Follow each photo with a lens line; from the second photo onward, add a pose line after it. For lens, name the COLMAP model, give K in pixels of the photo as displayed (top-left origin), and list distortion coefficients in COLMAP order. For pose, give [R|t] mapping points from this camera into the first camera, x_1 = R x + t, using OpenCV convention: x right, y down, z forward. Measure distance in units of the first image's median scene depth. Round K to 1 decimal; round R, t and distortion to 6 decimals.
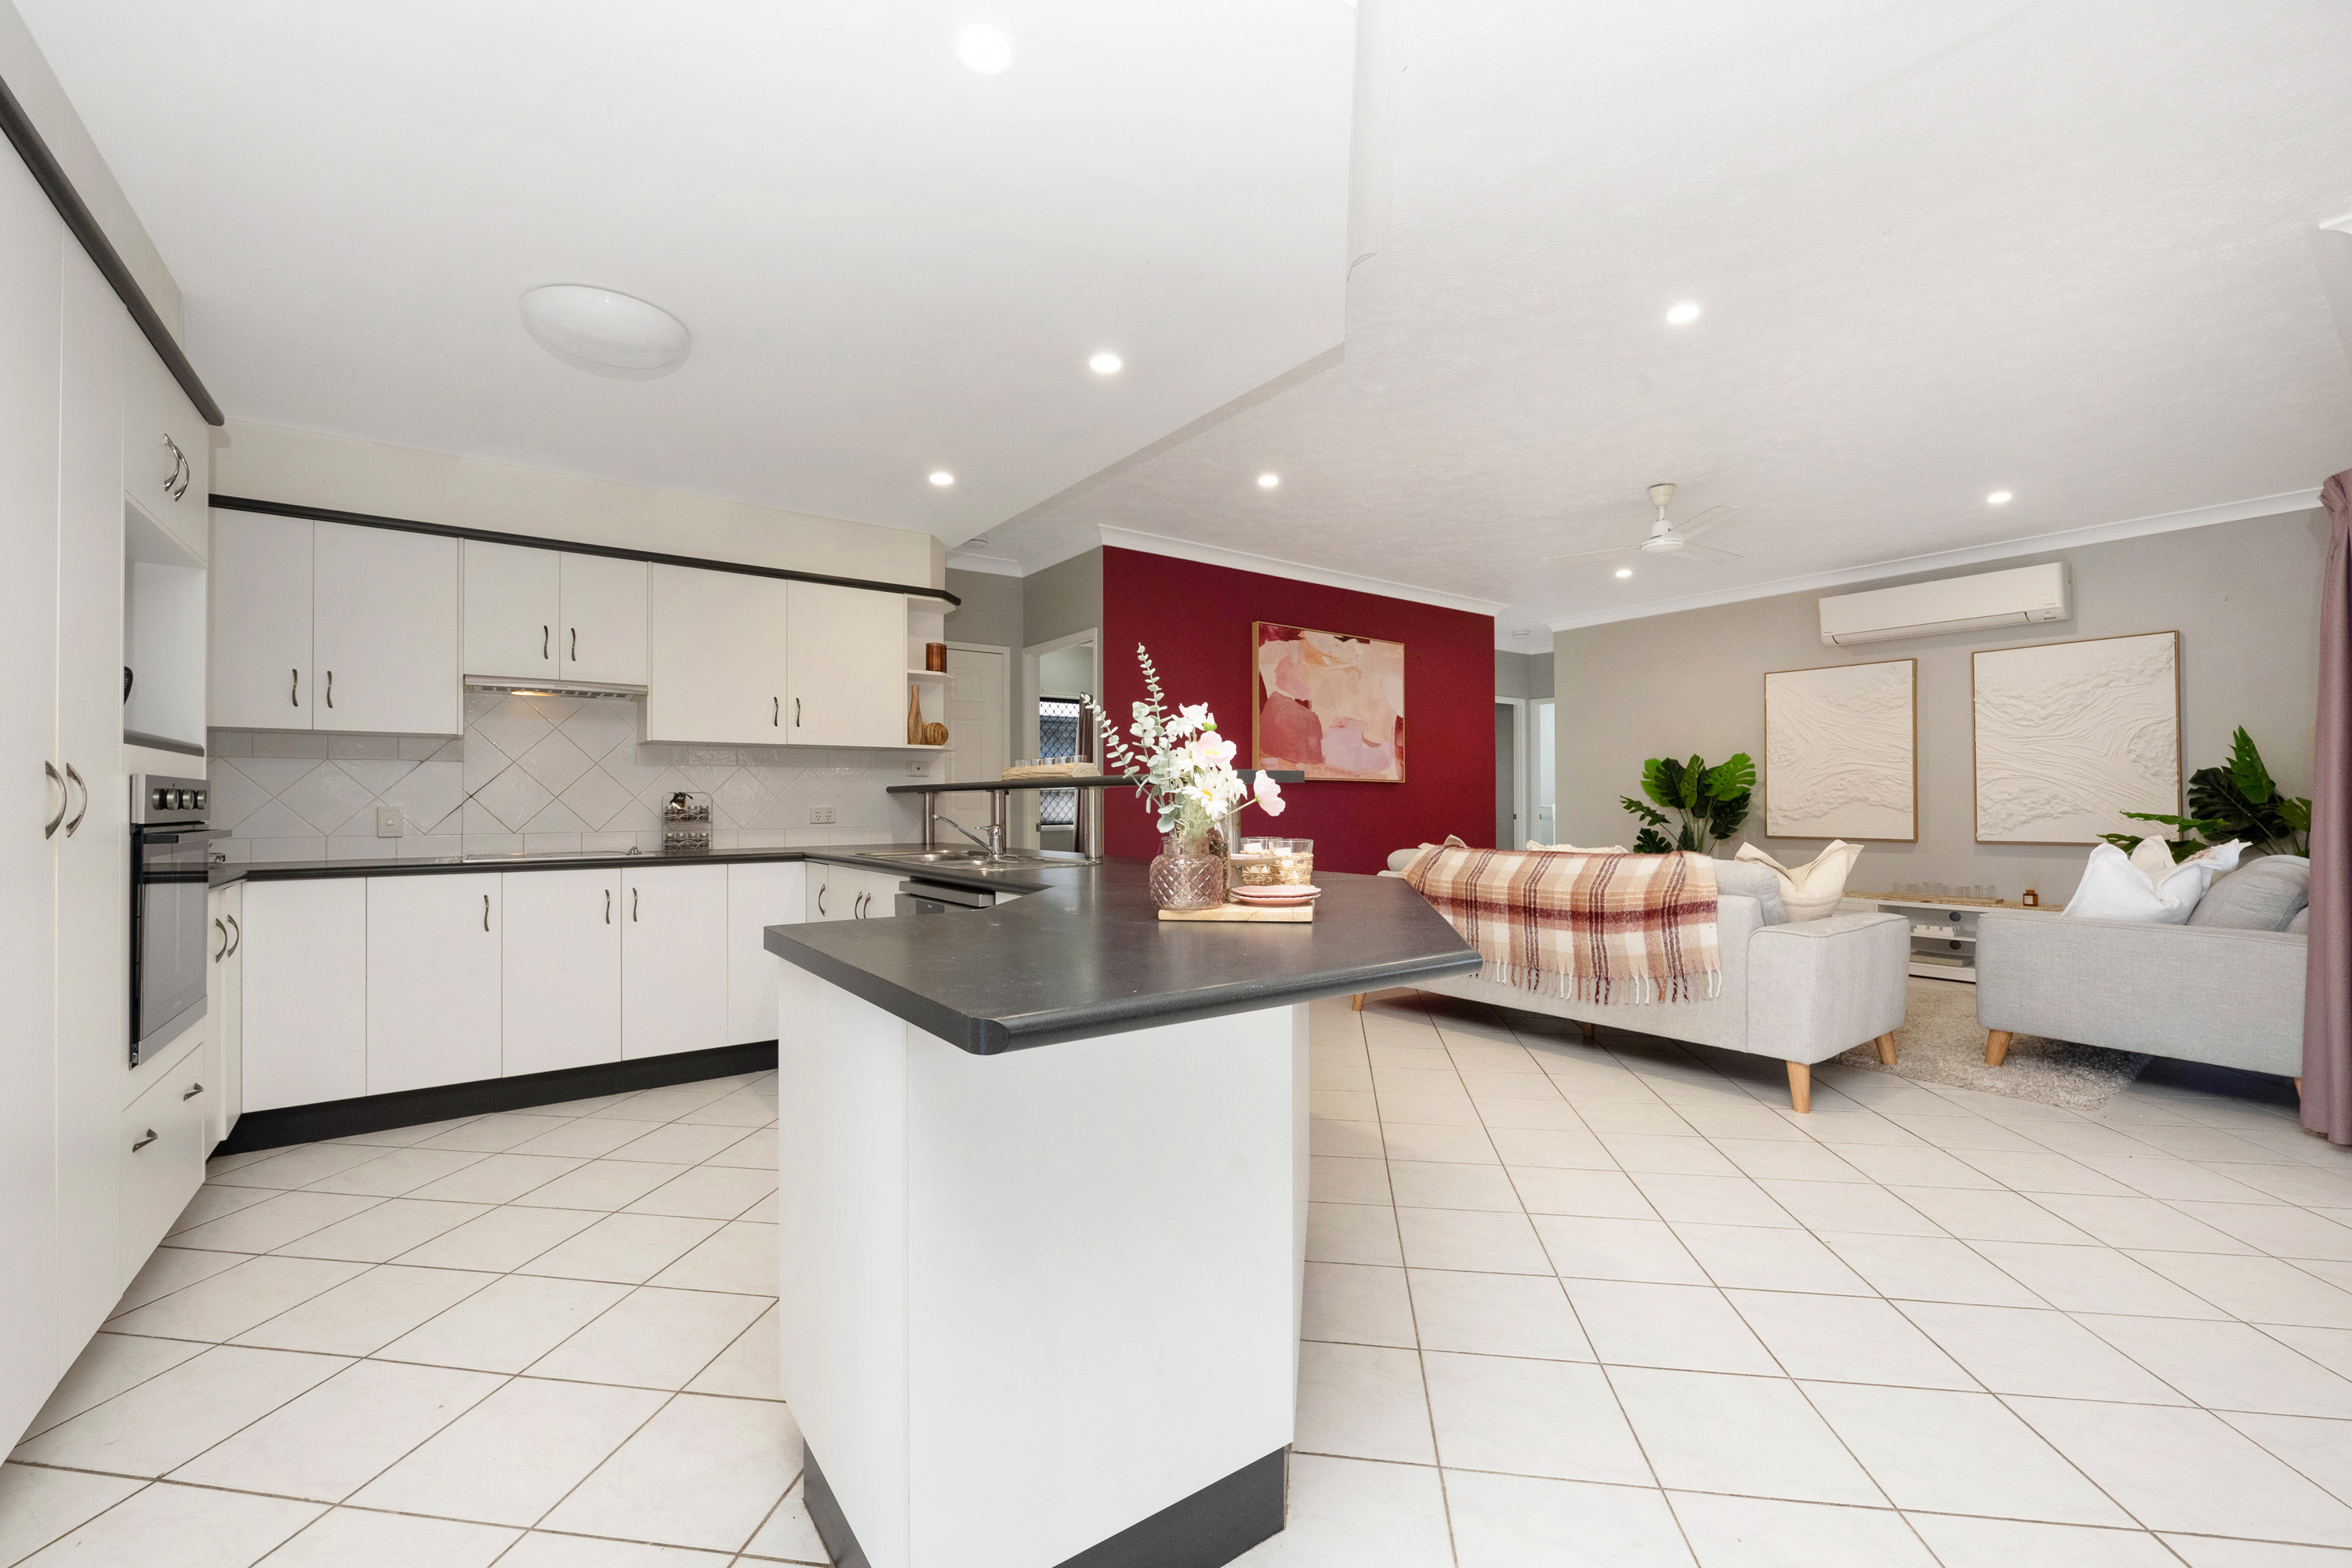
lens RADIAL K [[980.3, 0, 1179.7], [0, 980.3, 795.4], [0, 0, 1]] dist [-0.004265, -0.000564]
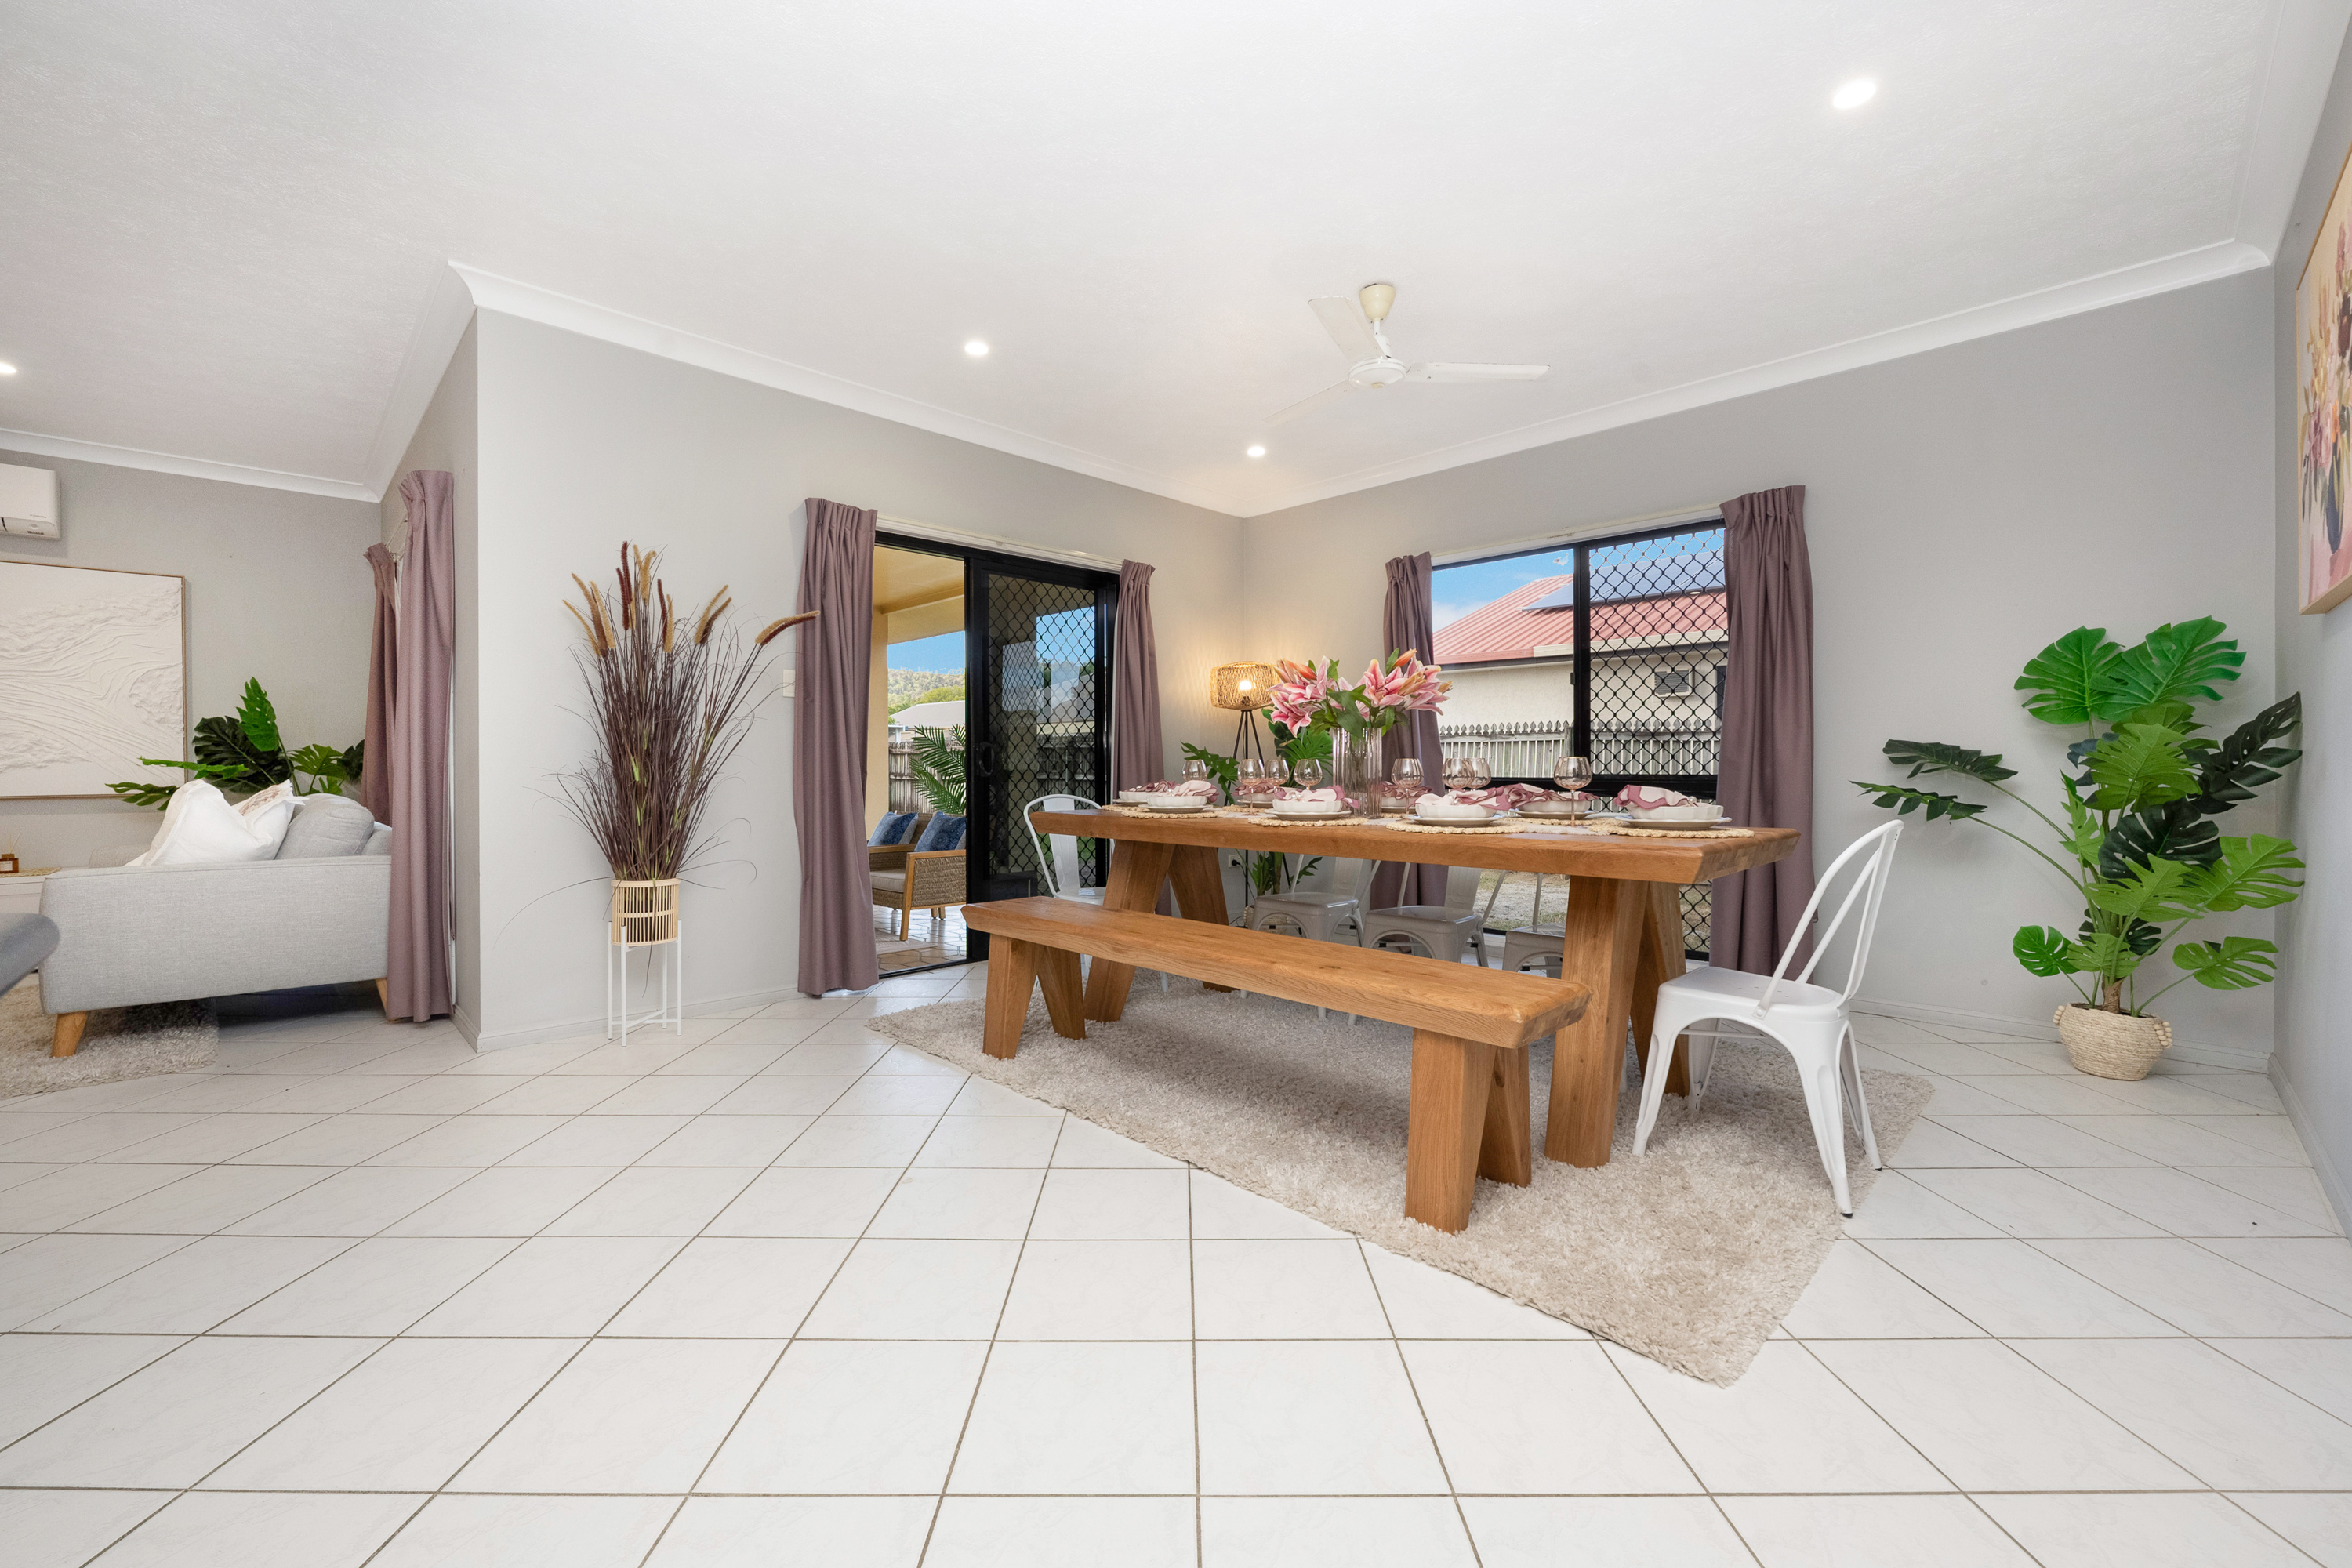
lens RADIAL K [[941.7, 0, 1173.0], [0, 941.7, 766.5], [0, 0, 1]] dist [-0.006603, -0.000352]
pose [[-0.139549, 0.001905, 0.990213, -0.056718], [-0.002455, 0.999994, -0.002270, 0.023433], [-0.990212, -0.002748, -0.139543, 0.137788]]
